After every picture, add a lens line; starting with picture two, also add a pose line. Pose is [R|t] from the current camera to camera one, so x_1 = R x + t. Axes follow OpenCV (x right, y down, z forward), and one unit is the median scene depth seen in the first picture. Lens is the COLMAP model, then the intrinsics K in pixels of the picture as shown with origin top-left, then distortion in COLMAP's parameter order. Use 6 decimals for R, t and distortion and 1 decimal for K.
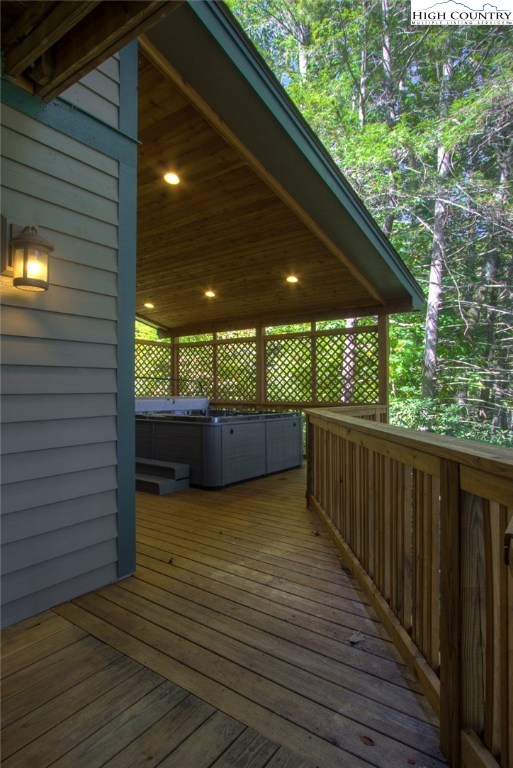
lens RADIAL K [[415.1, 0, 256.9], [0, 415.1, 384.6], [0, 0, 1]] dist [0.005733, -0.000086]
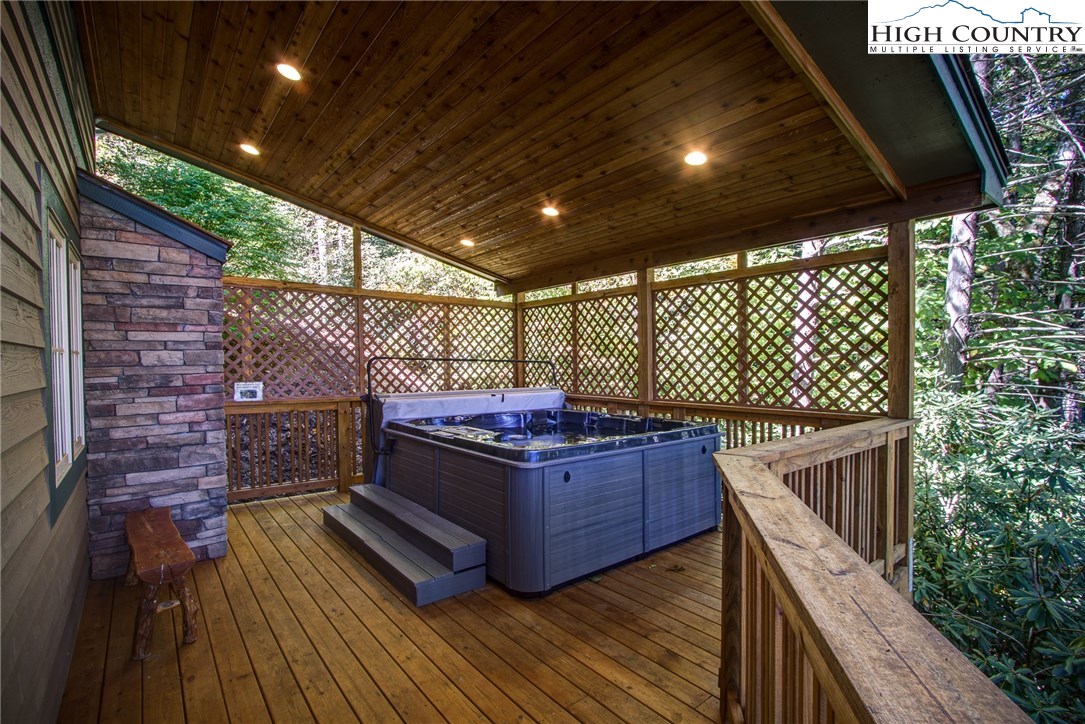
lens RADIAL K [[497.9, 0, 568.7], [0, 497.9, 380.9], [0, 0, 1]] dist [0.005055, 0.001138]
pose [[0.979484, -0.006013, -0.201432, 0.046421], [0.017697, 0.998260, 0.056255, -0.025572], [0.200743, -0.058666, 0.977886, 0.325748]]
